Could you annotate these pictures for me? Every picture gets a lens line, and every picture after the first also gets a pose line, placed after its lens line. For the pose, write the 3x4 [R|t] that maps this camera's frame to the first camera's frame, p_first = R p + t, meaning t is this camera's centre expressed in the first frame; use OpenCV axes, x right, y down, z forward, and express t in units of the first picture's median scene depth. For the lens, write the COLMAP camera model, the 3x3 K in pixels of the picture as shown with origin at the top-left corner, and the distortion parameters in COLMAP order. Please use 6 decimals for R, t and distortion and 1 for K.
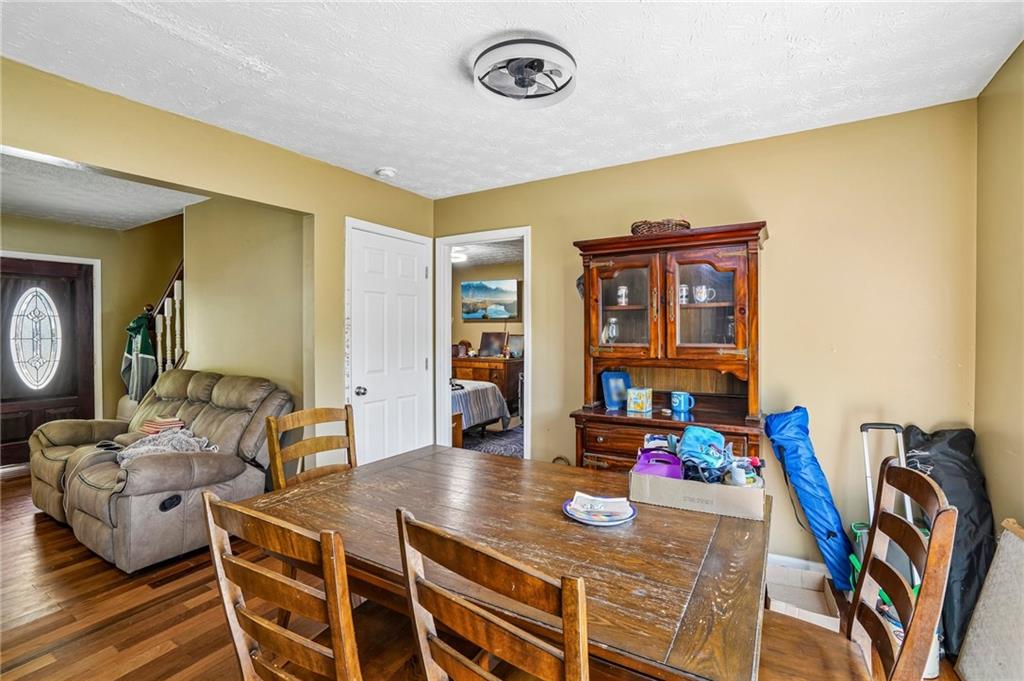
lens RADIAL K [[479.6, 0, 506.0], [0, 479.6, 338.0], [0, 0, 1]] dist [-0.053281, 0.024071]
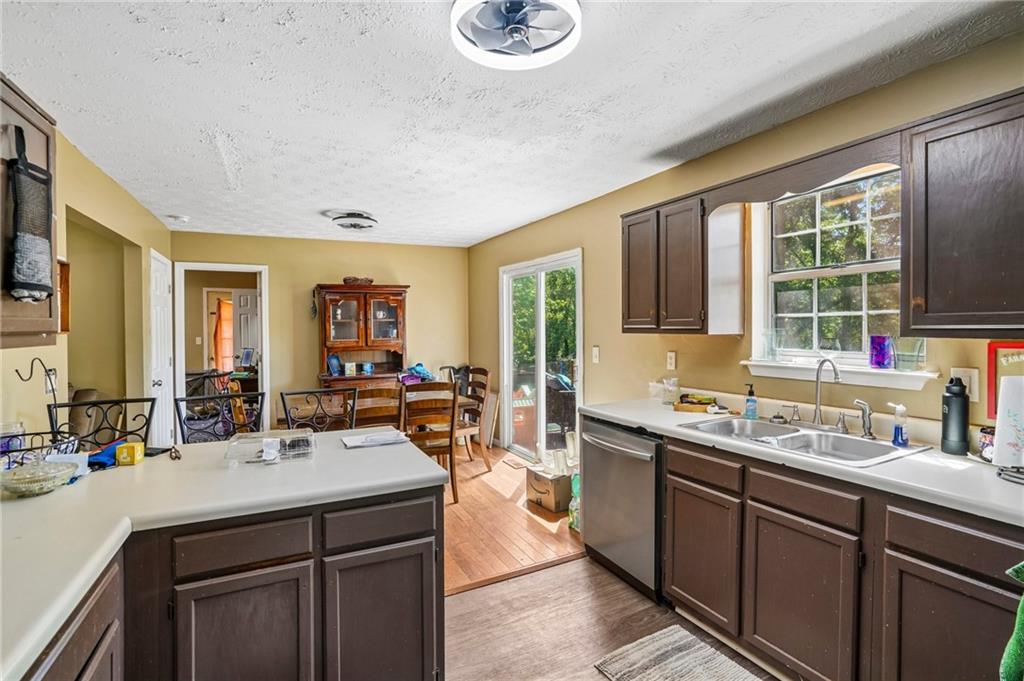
lens RADIAL K [[479.6, 0, 506.0], [0, 479.6, 338.0], [0, 0, 1]] dist [-0.053281, 0.024071]
pose [[0.529641, -0.023665, 0.847892, -1.045390], [0.019368, 0.999688, 0.015803, -0.011977], [-0.848001, 0.008052, 0.529934, -0.573783]]
